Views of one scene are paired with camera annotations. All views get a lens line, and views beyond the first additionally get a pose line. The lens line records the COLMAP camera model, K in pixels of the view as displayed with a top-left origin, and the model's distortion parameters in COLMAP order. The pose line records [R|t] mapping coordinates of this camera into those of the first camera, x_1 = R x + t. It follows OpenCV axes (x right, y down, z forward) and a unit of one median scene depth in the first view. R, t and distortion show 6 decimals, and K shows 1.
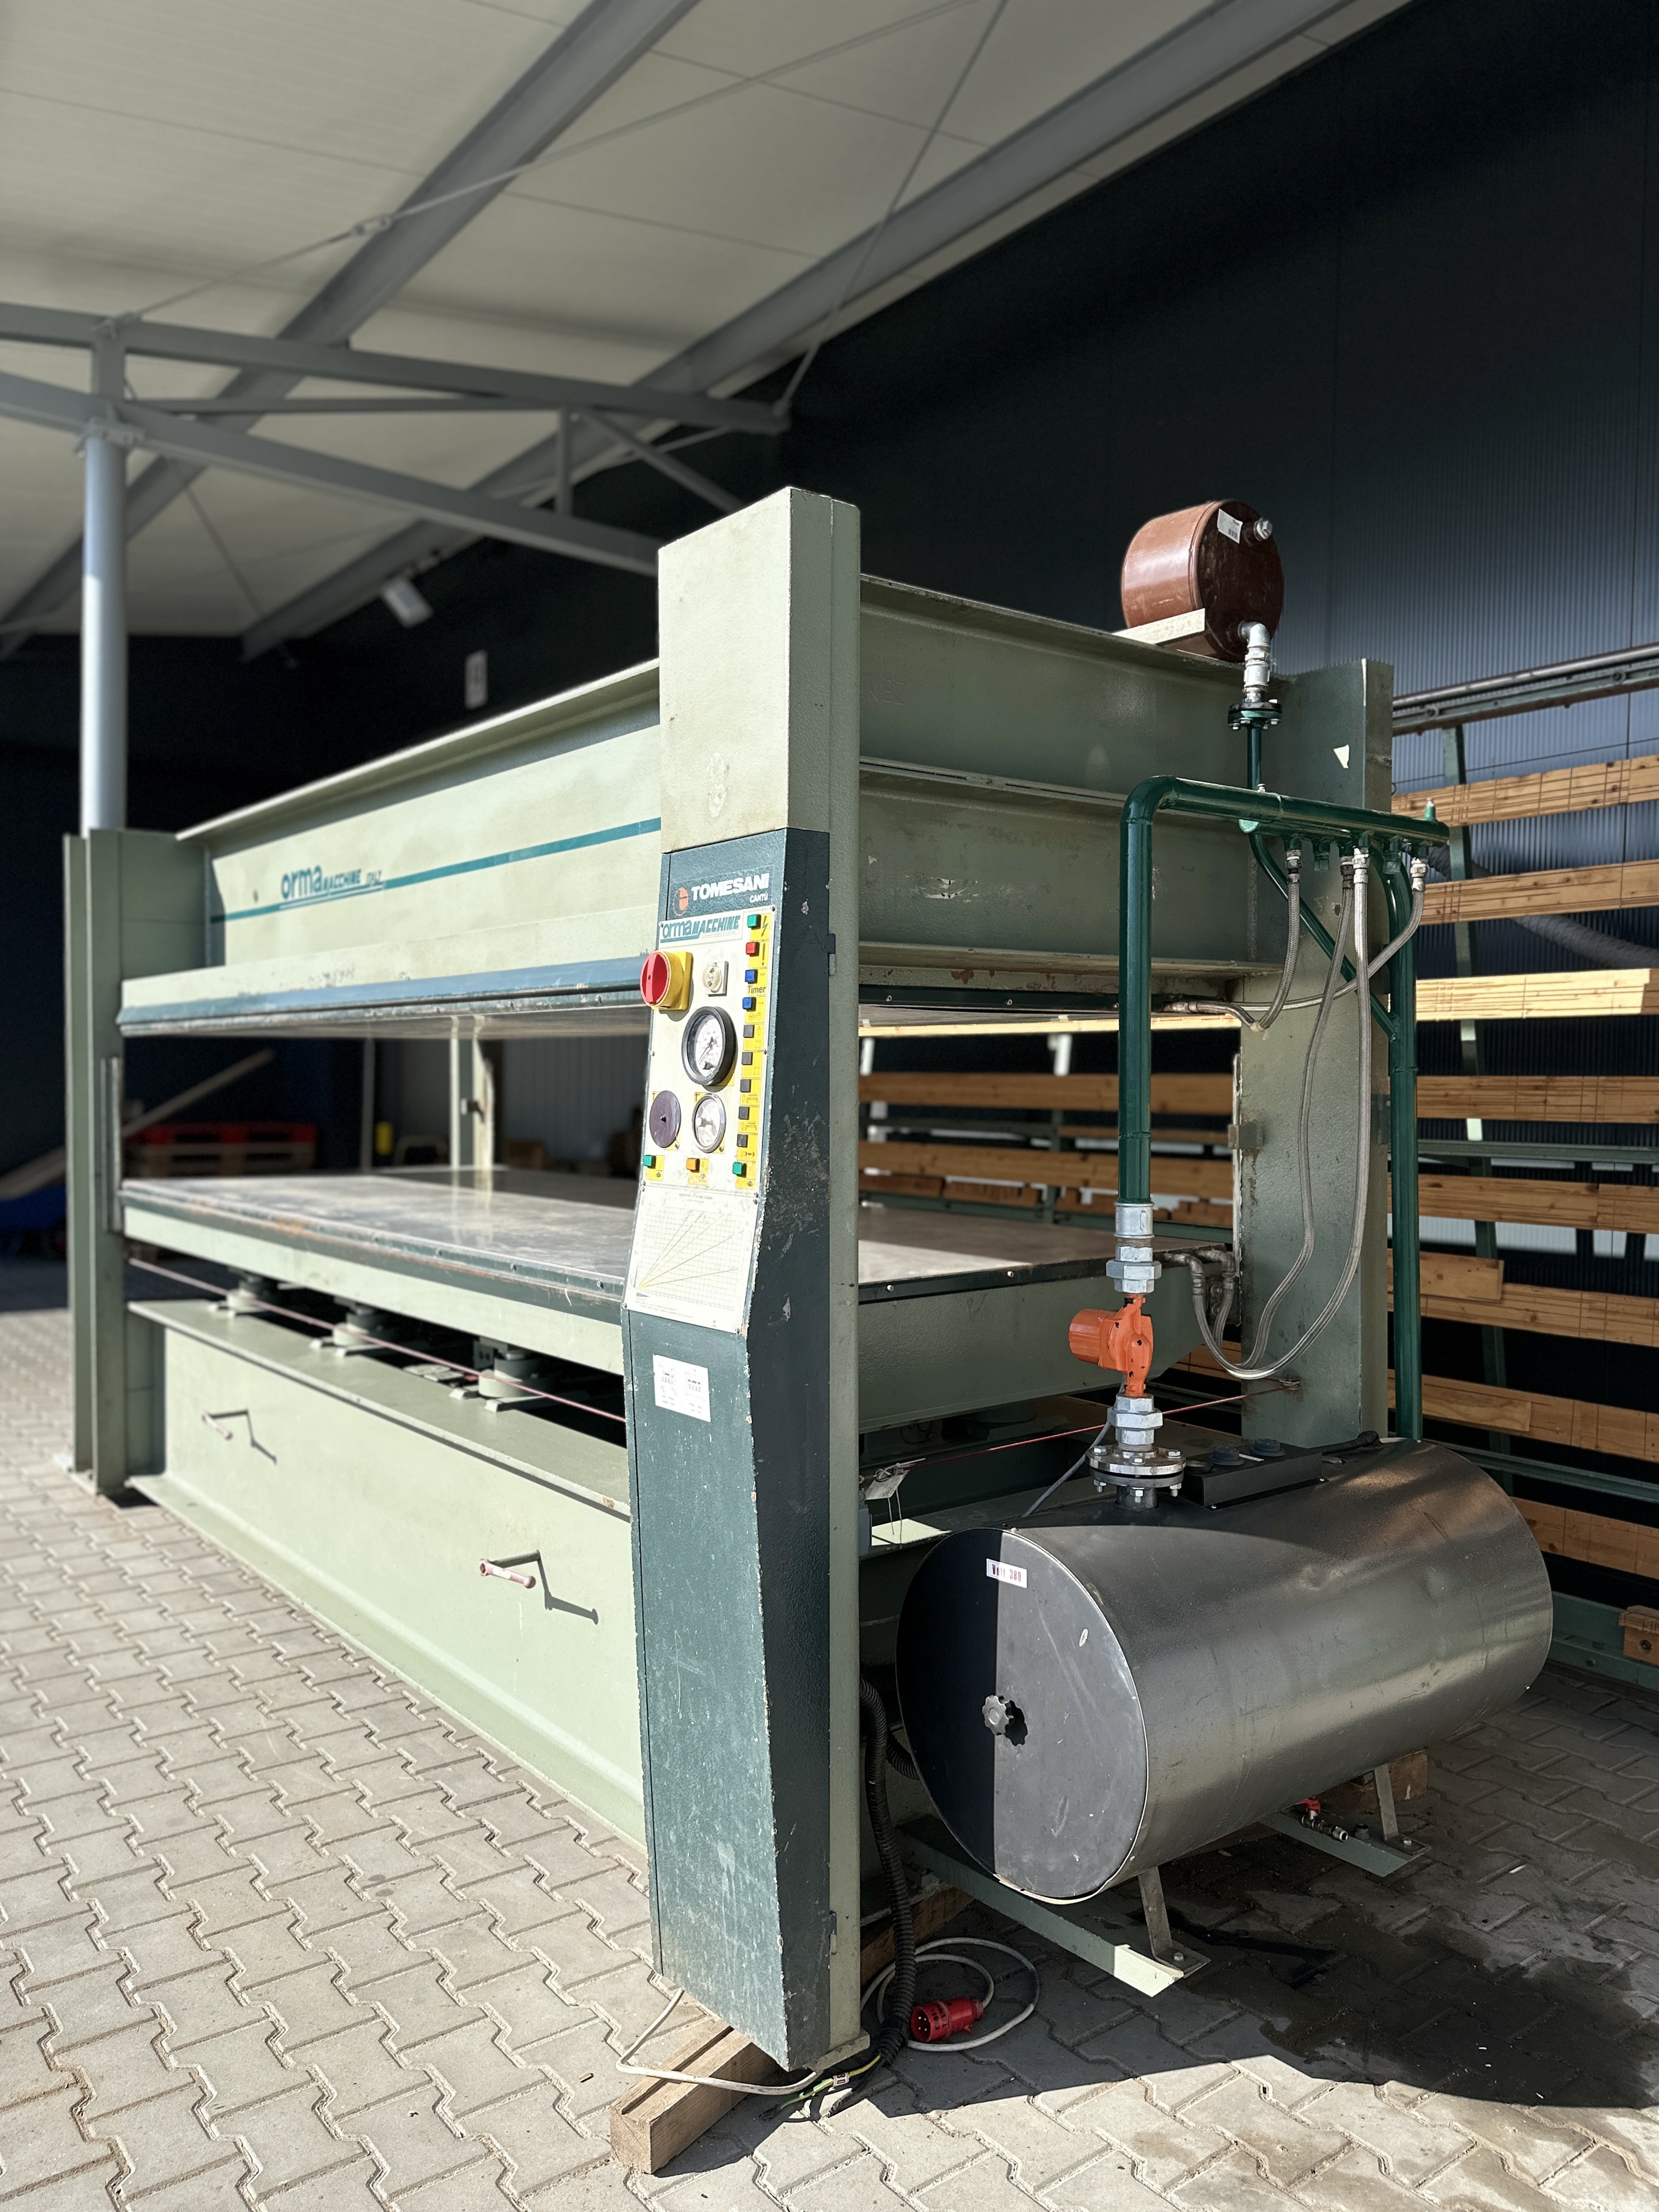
lens RADIAL K [[1550.2, 0, 816.0], [0, 1550.2, 1108.6], [0, 0, 1]] dist [0.154263, -0.295106]
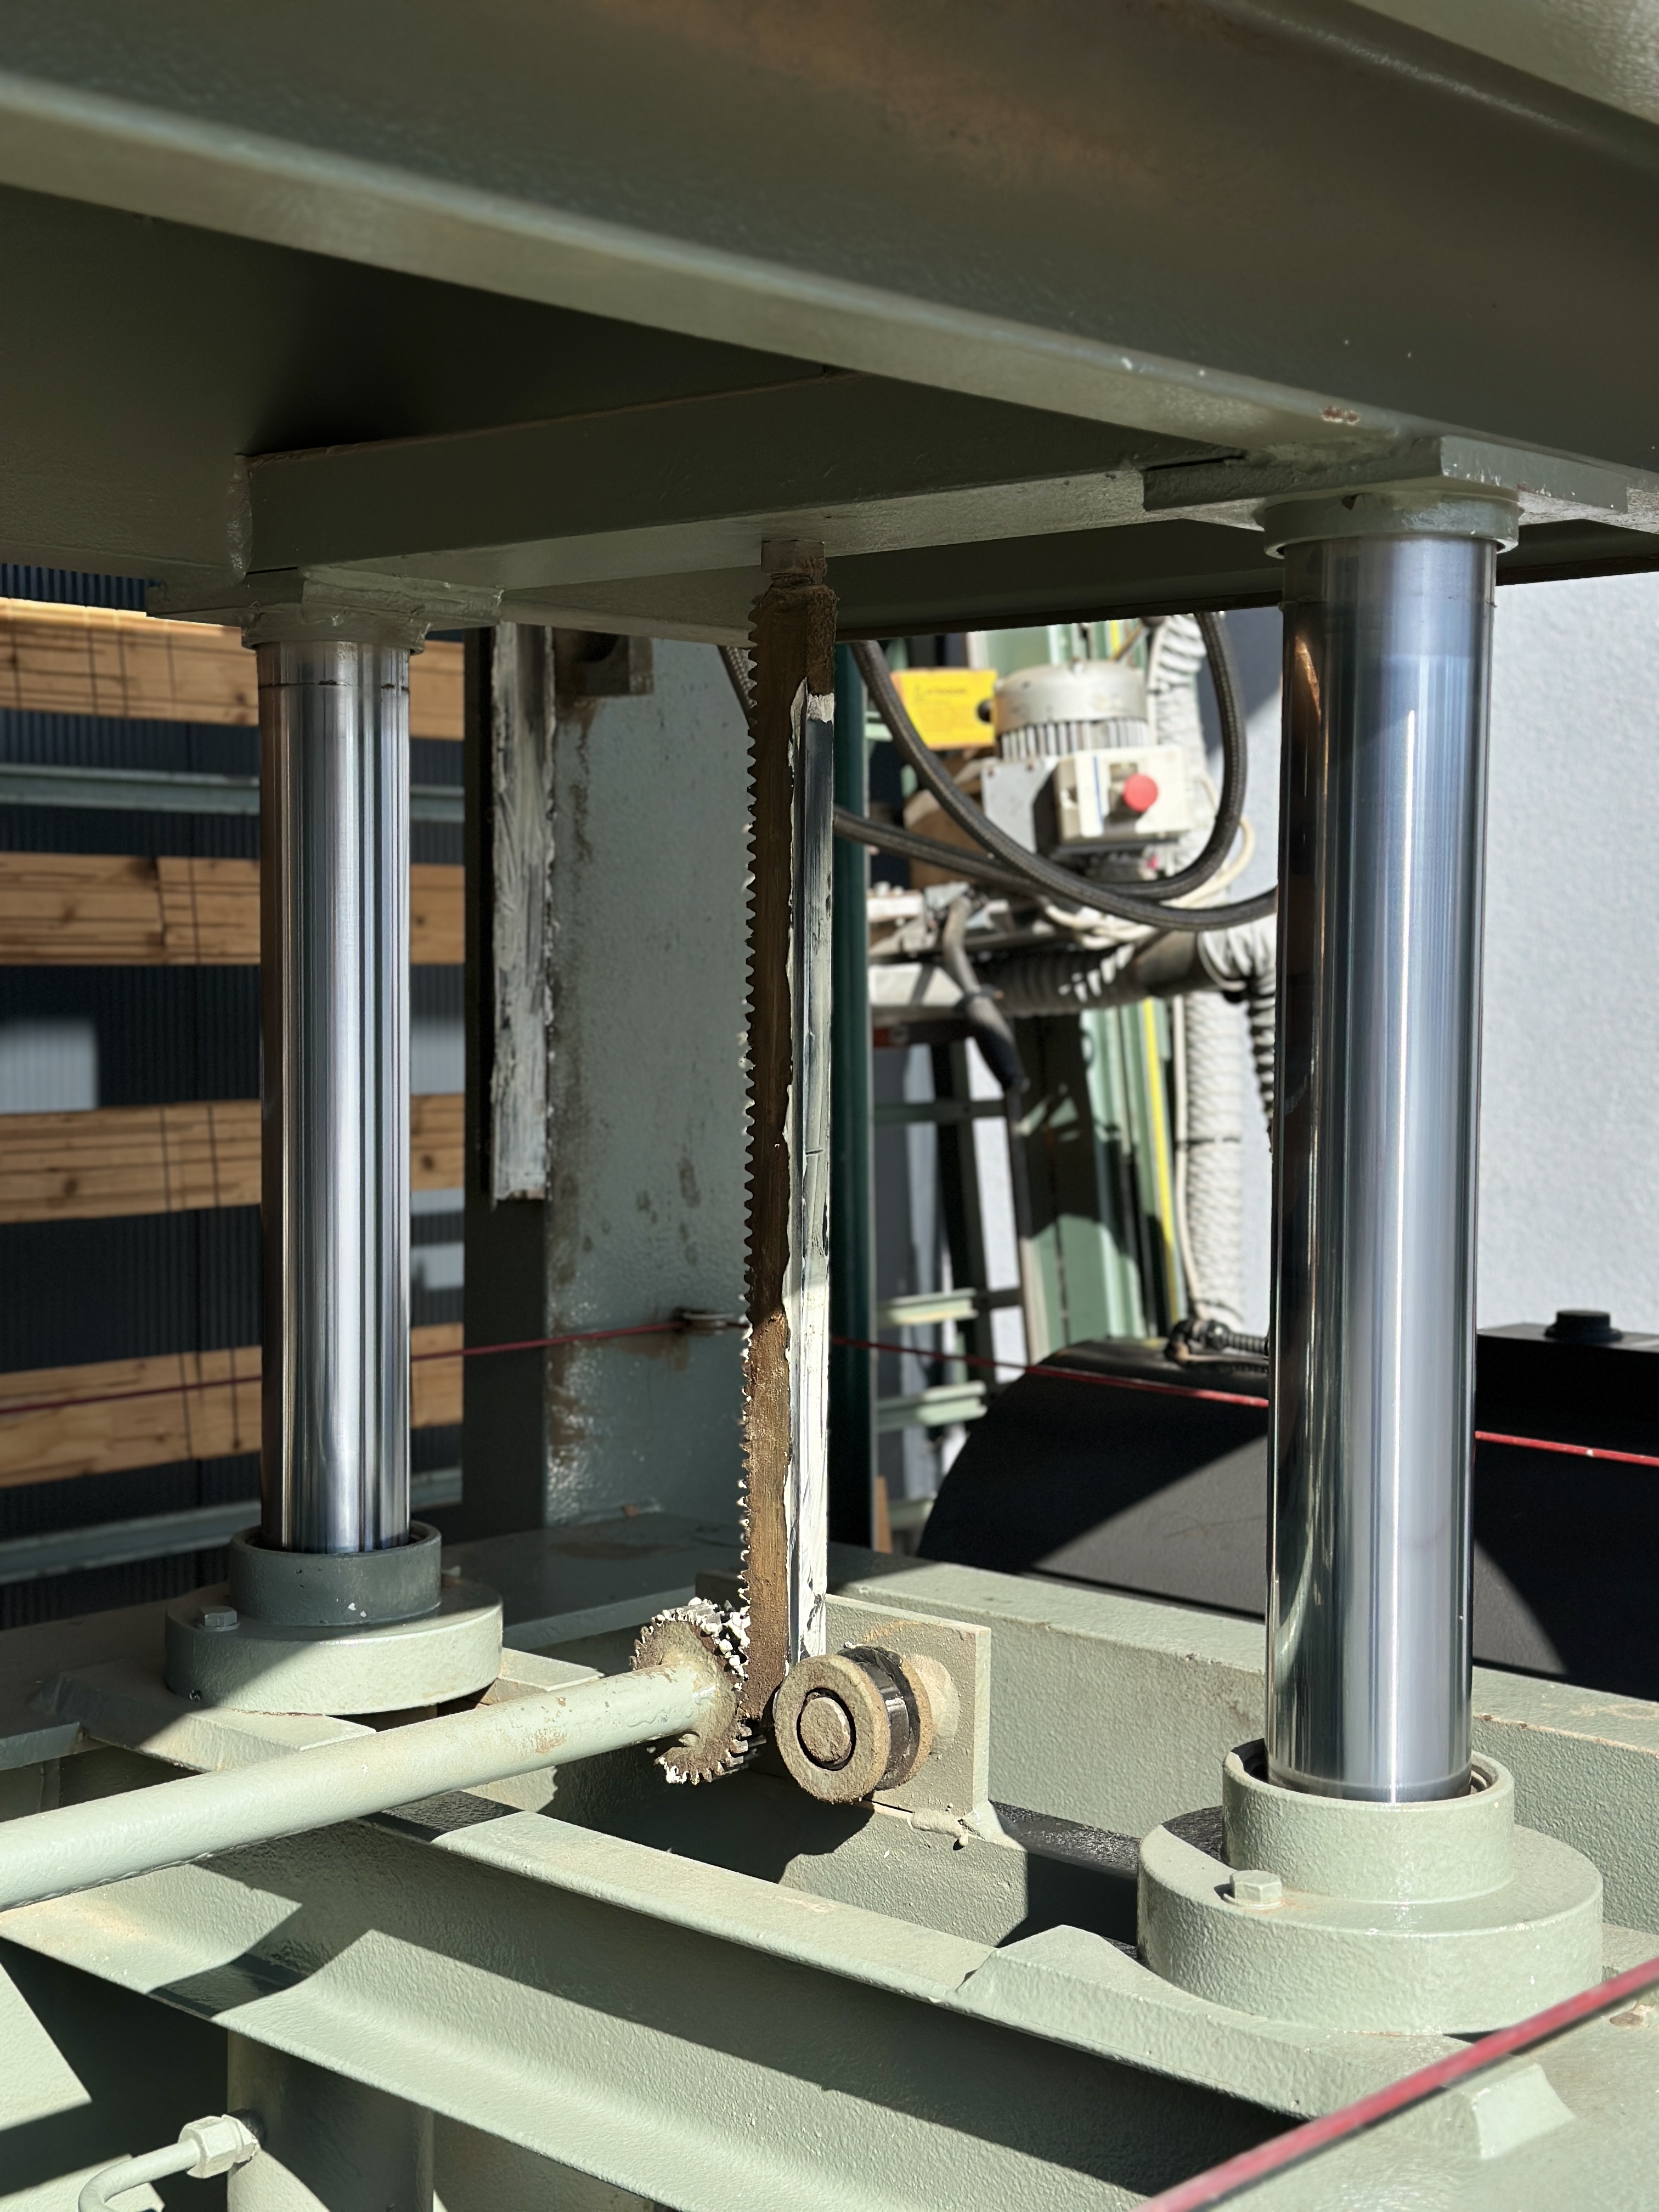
lens RADIAL K [[3111.0, 0, 829.5], [0, 3111.0, 1106.0], [0, 0, 1]] dist [0.005024, -0.014994]
pose [[-0.166980, -0.053037, 0.984533, -0.578673], [0.018237, 0.998215, 0.056867, 0.106615], [-0.985792, 0.027450, -0.165715, 1.449717]]
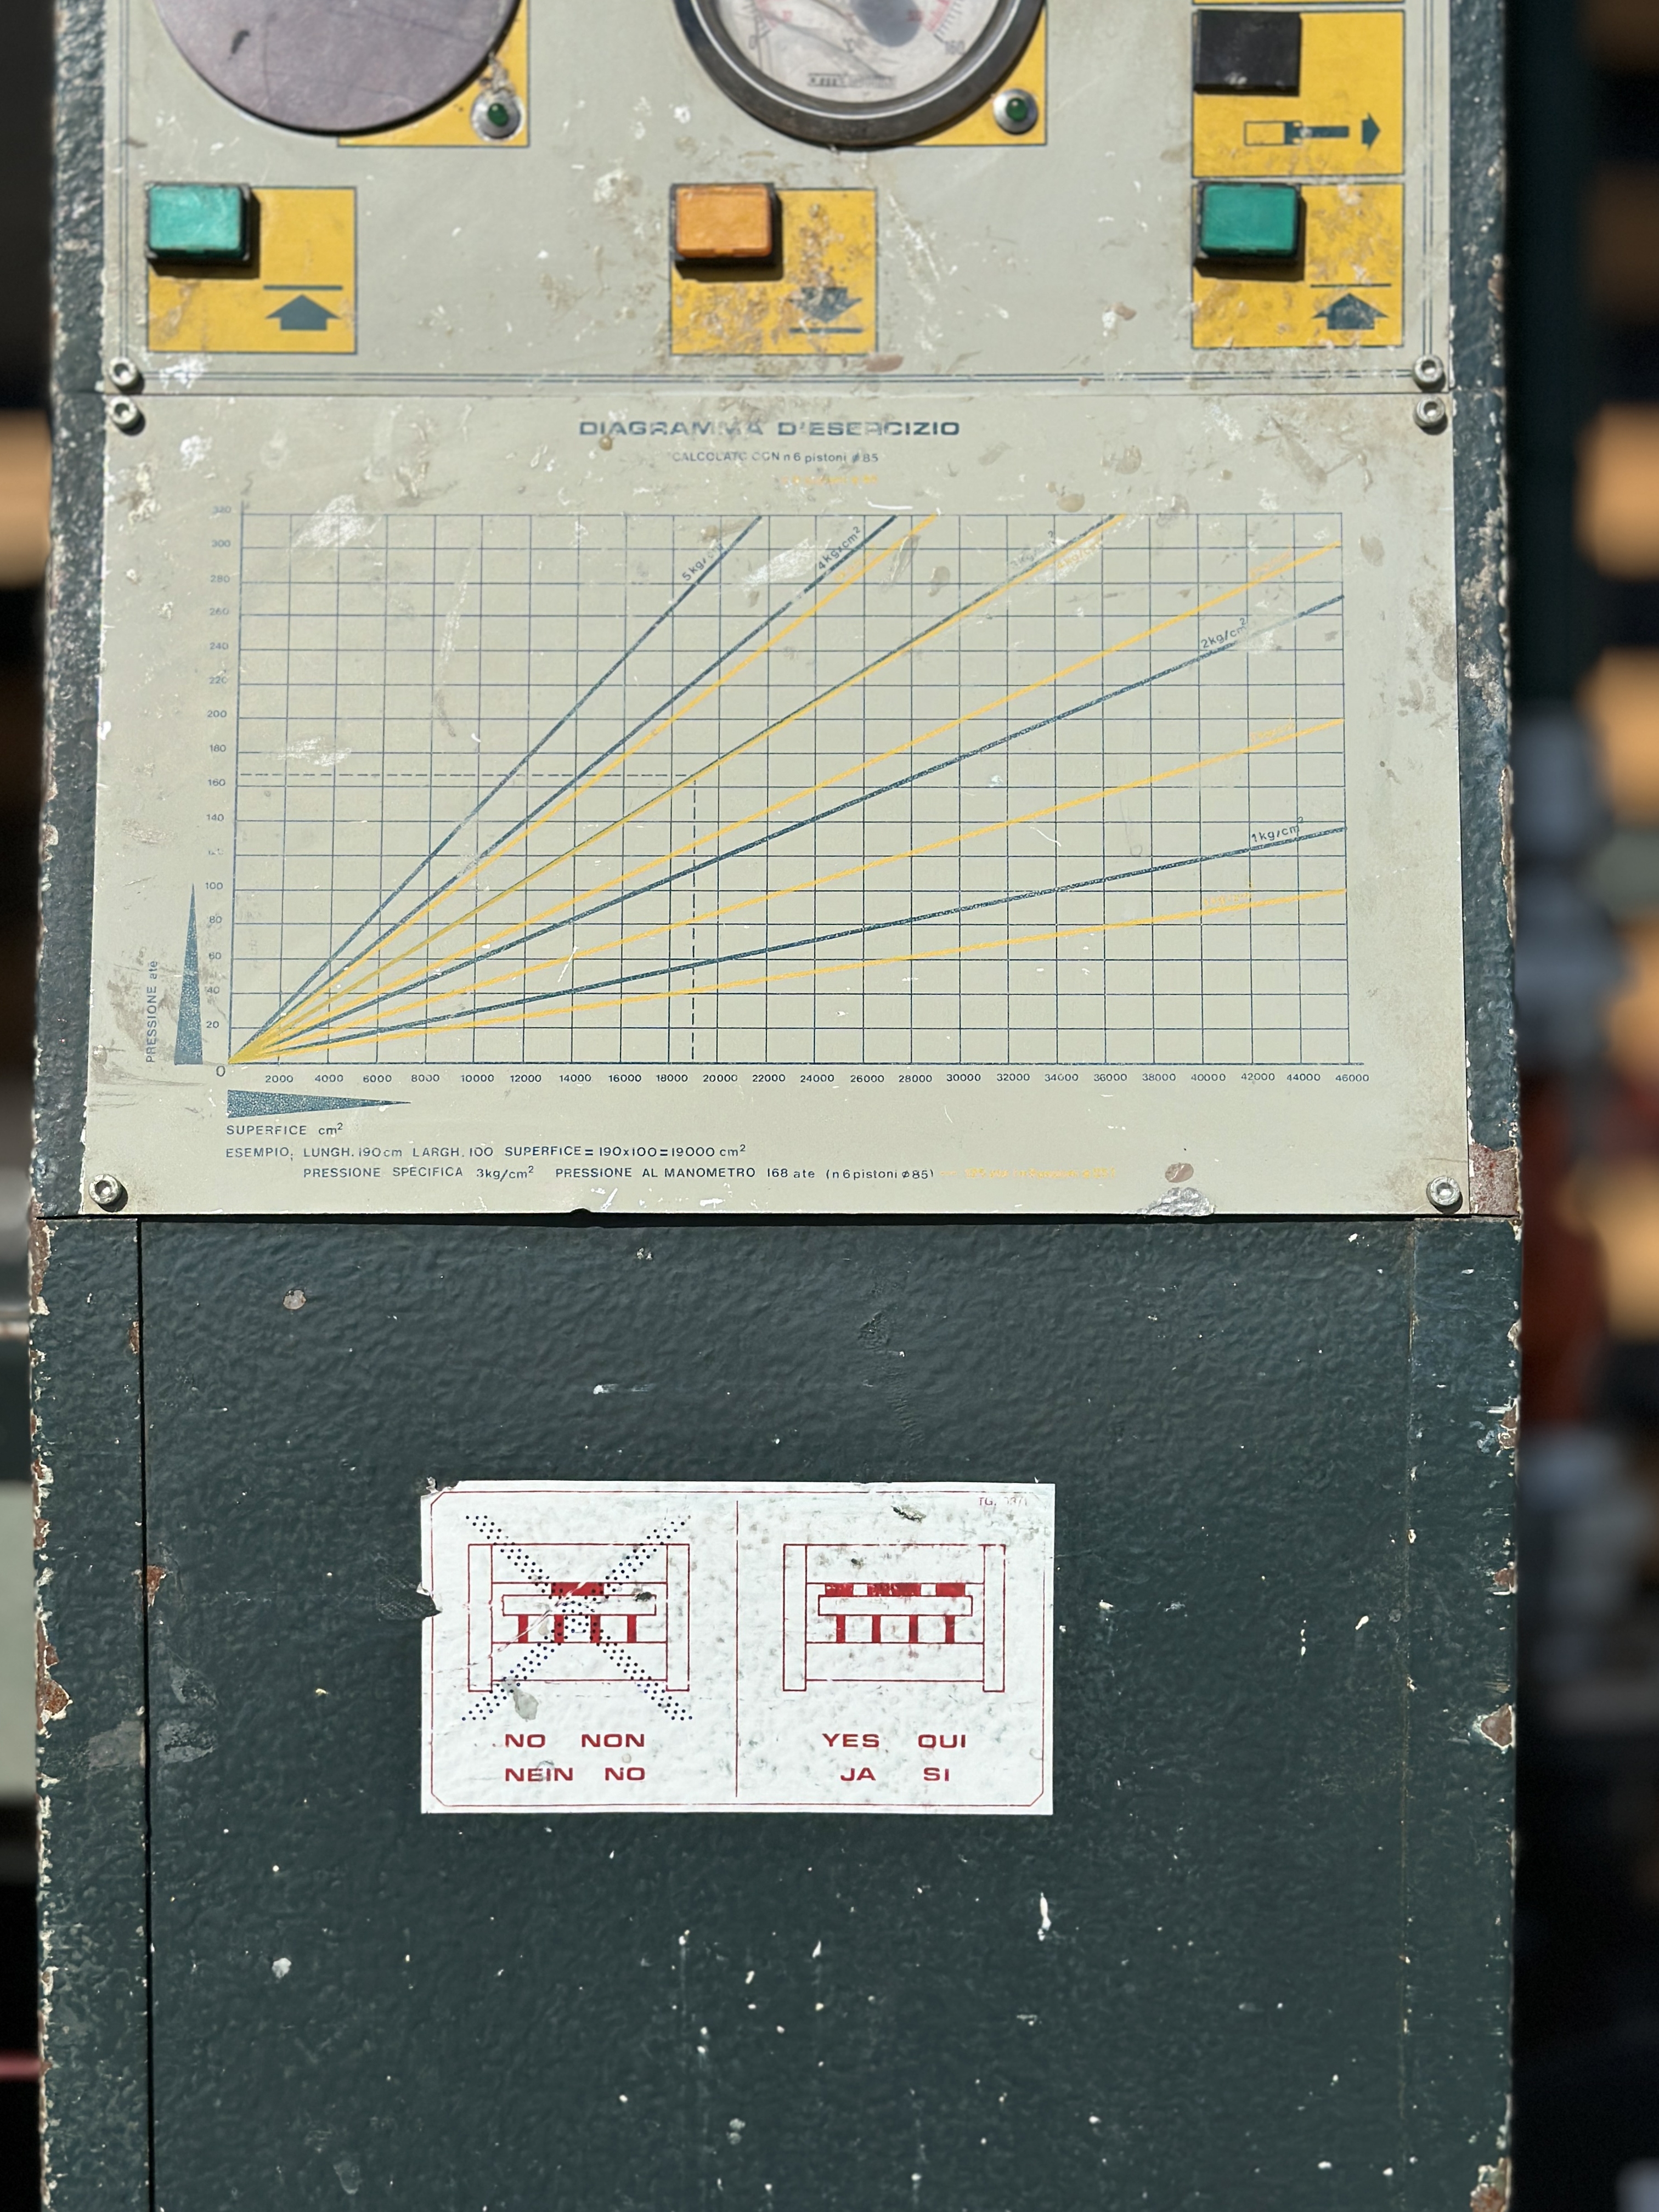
lens RADIAL K [[3172.2, 0, 838.8], [0, 3172.2, 1114.3], [0, 0, 1]] dist [0.142503, -0.088434]
pose [[0.611656, -0.029756, 0.790564, -0.309803], [0.019928, 0.999555, 0.022204, 0.111369], [-0.790873, 0.002173, 0.611976, 0.748160]]
